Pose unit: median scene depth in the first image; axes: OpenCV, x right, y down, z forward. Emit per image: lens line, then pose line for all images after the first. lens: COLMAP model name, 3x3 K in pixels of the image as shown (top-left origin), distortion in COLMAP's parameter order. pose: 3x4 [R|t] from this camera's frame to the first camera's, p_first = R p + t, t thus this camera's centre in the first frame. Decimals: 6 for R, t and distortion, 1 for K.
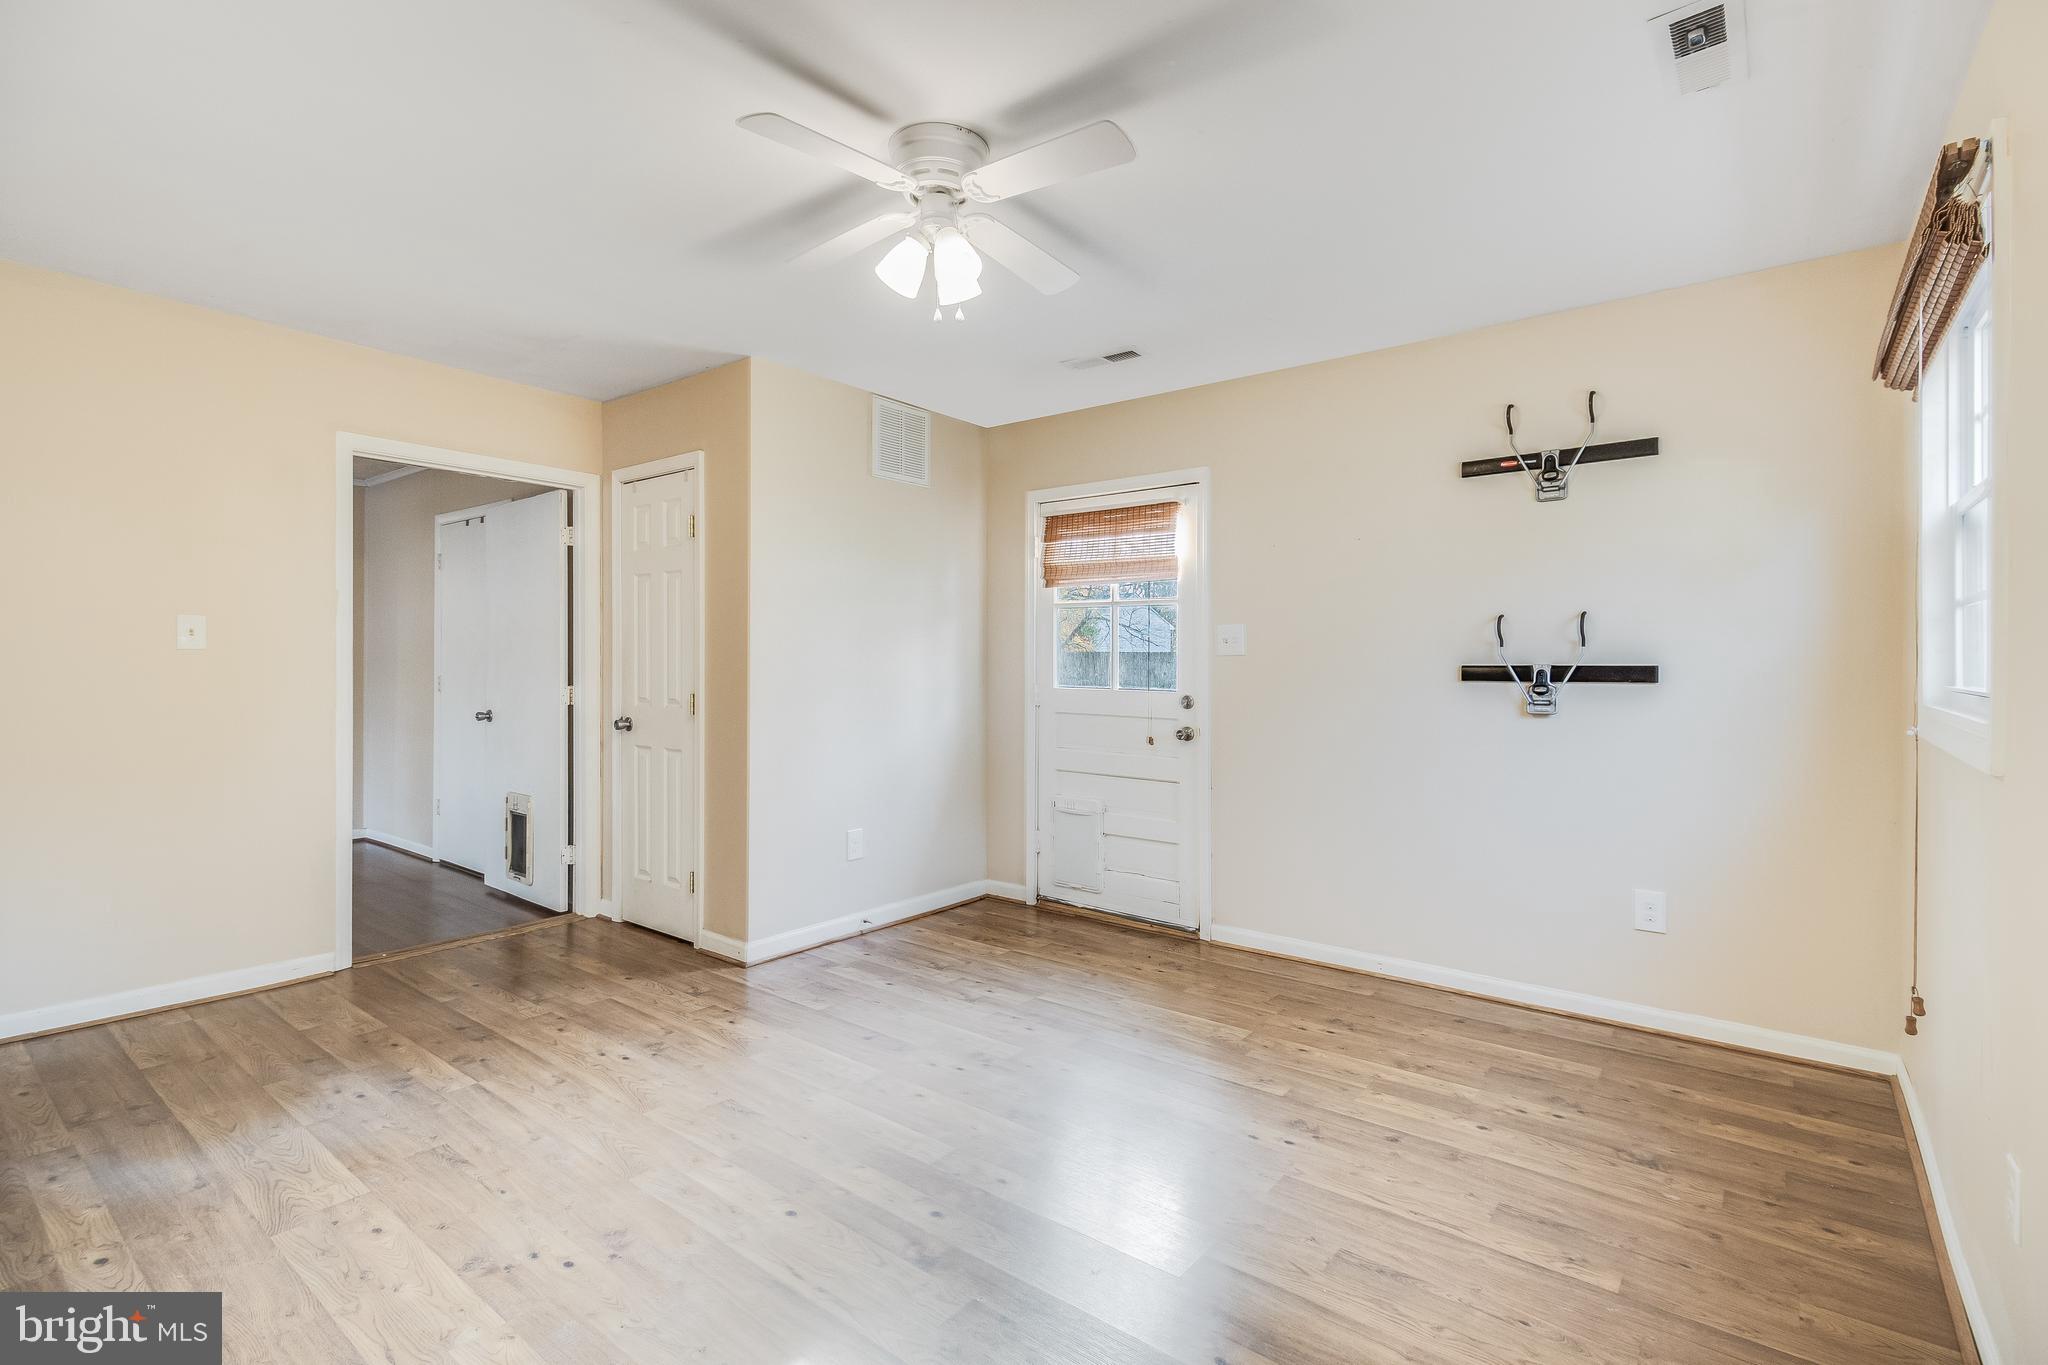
lens RADIAL K [[943.7, 0, 1026.4], [0, 943.7, 669.6], [0, 0, 1]] dist [0.010814, 0.000246]
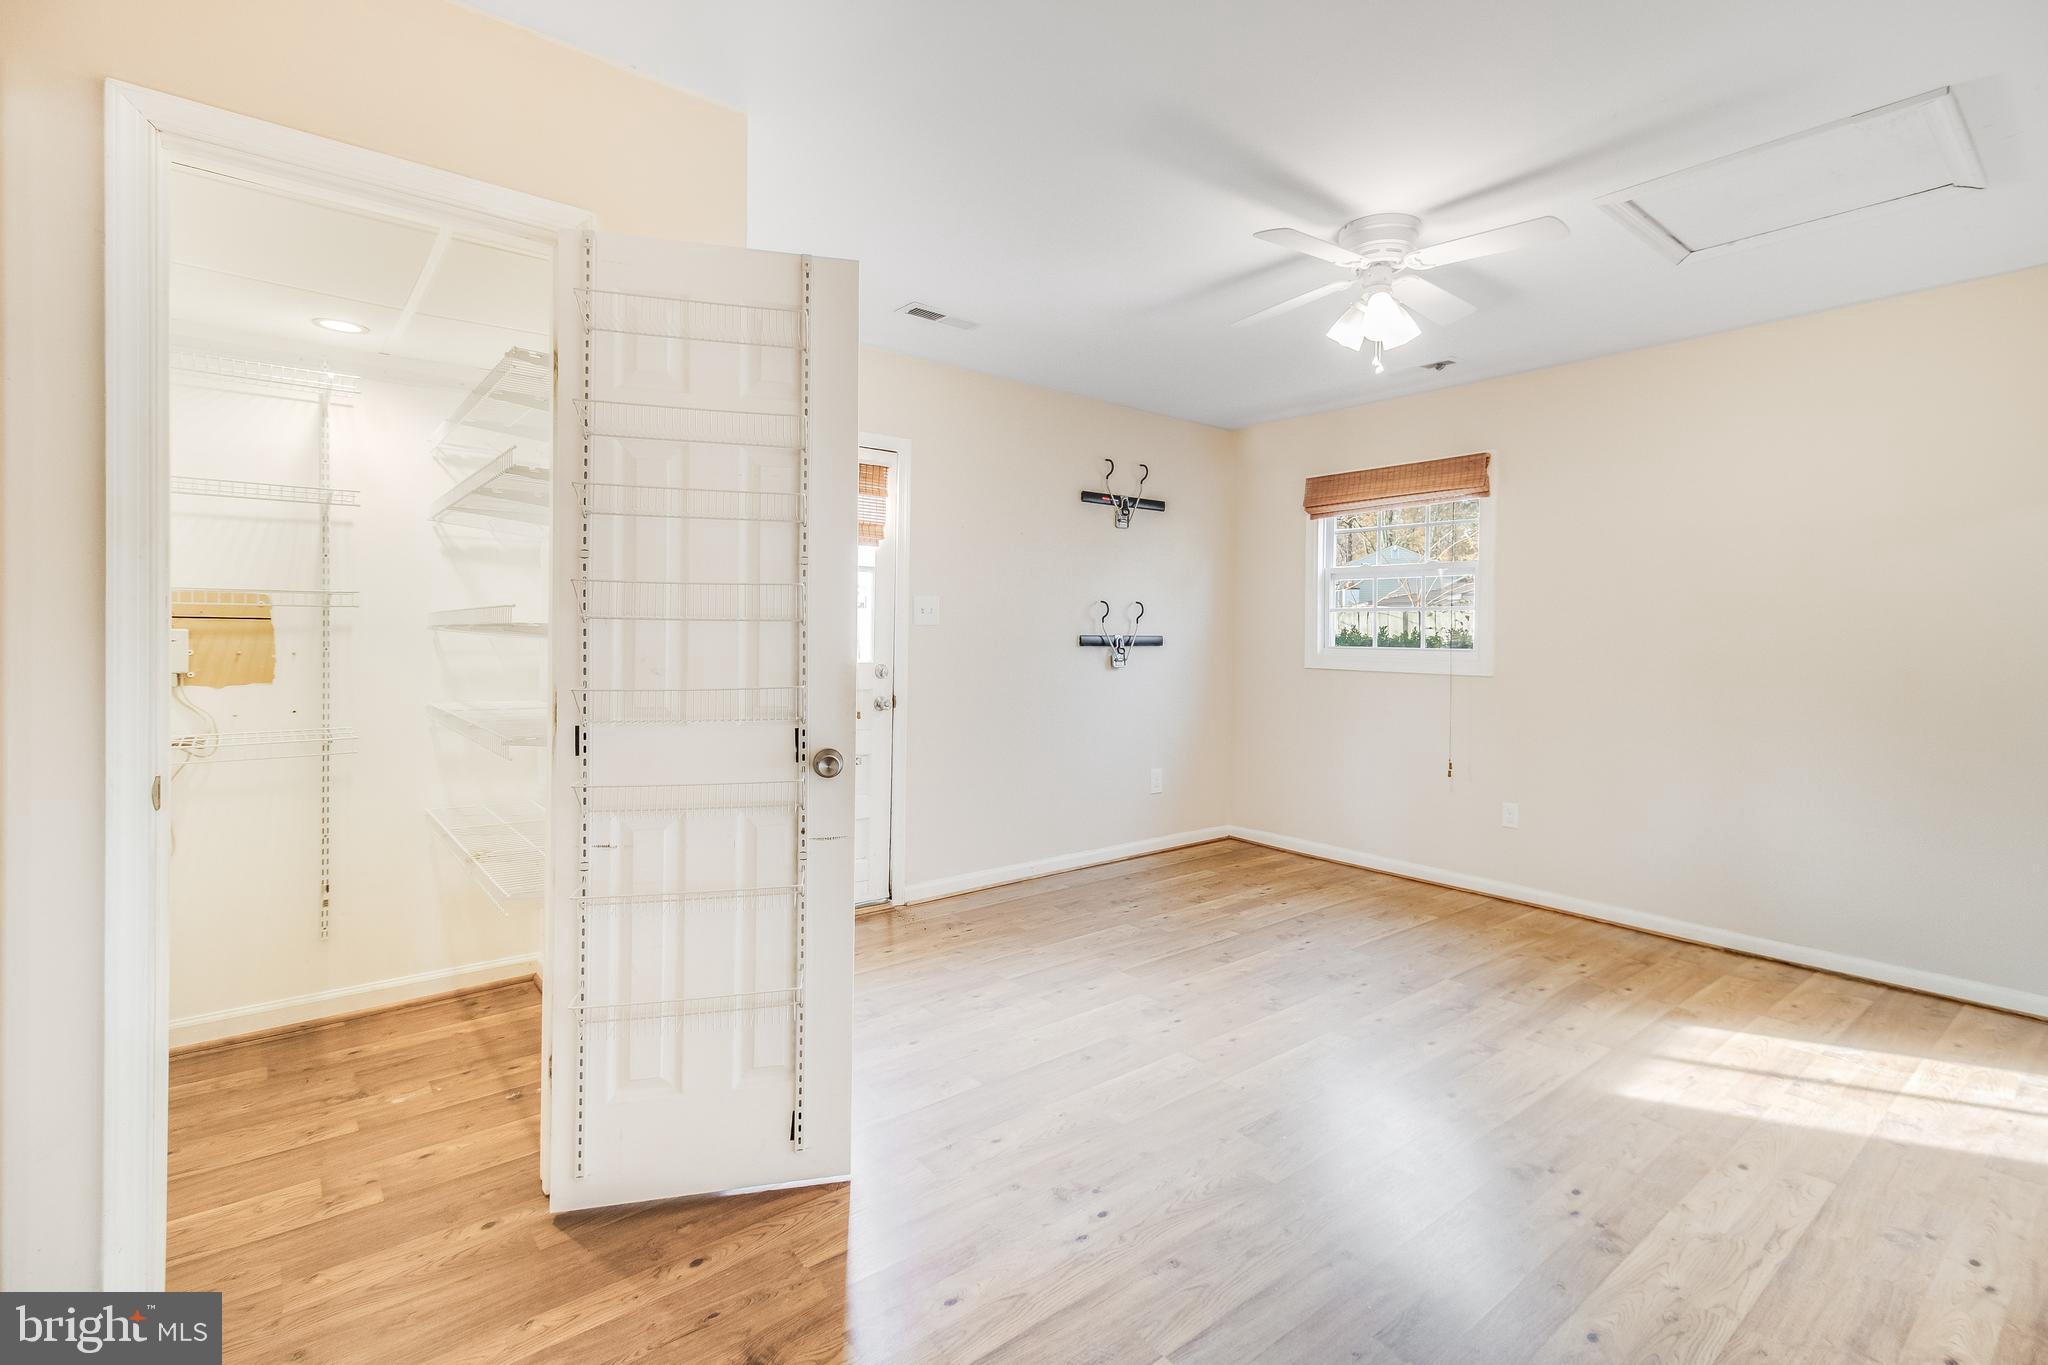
lens RADIAL K [[943.7, 0, 1050.4], [0, 943.7, 643.6], [0, 0, 1]] dist [0.010814, 0.000246]
pose [[0.209249, -0.006348, 0.977842, -1.015397], [0.000277, 0.999979, 0.006432, -0.001291], [-0.977862, -0.001075, 0.209247, 0.833203]]
